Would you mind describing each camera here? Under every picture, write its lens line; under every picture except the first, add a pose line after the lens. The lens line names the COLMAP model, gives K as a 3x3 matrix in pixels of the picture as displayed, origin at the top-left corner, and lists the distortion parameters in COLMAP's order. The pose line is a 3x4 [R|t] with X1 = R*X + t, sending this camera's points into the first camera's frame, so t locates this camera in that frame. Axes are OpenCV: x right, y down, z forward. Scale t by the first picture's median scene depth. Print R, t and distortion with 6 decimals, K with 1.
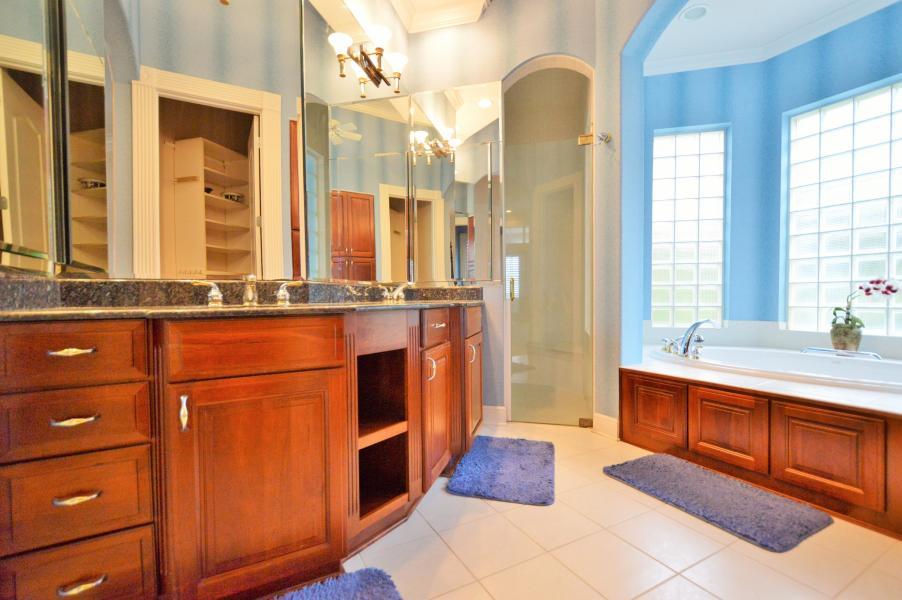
lens RADIAL K [[400.5, 0, 452.8], [0, 400.5, 305.7], [0, 0, 1]] dist [0.012416, -0.009397]
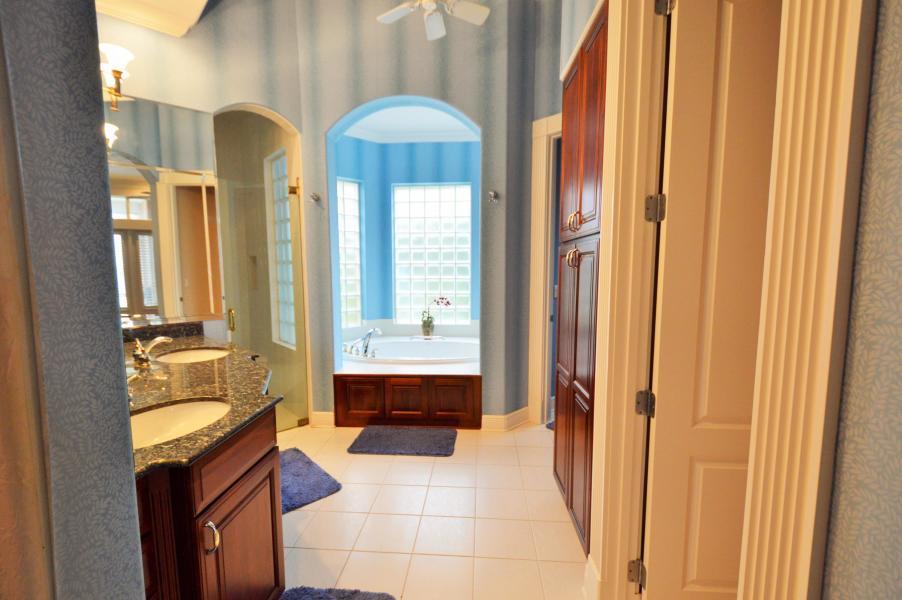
lens RADIAL K [[400.5, 0, 452.8], [0, 400.5, 305.7], [0, 0, 1]] dist [0.012416, -0.009397]
pose [[0.544503, -0.078968, 0.835034, -0.456808], [0.017206, 0.996400, 0.083009, -0.173191], [-0.838583, -0.030831, 0.543901, -0.052744]]
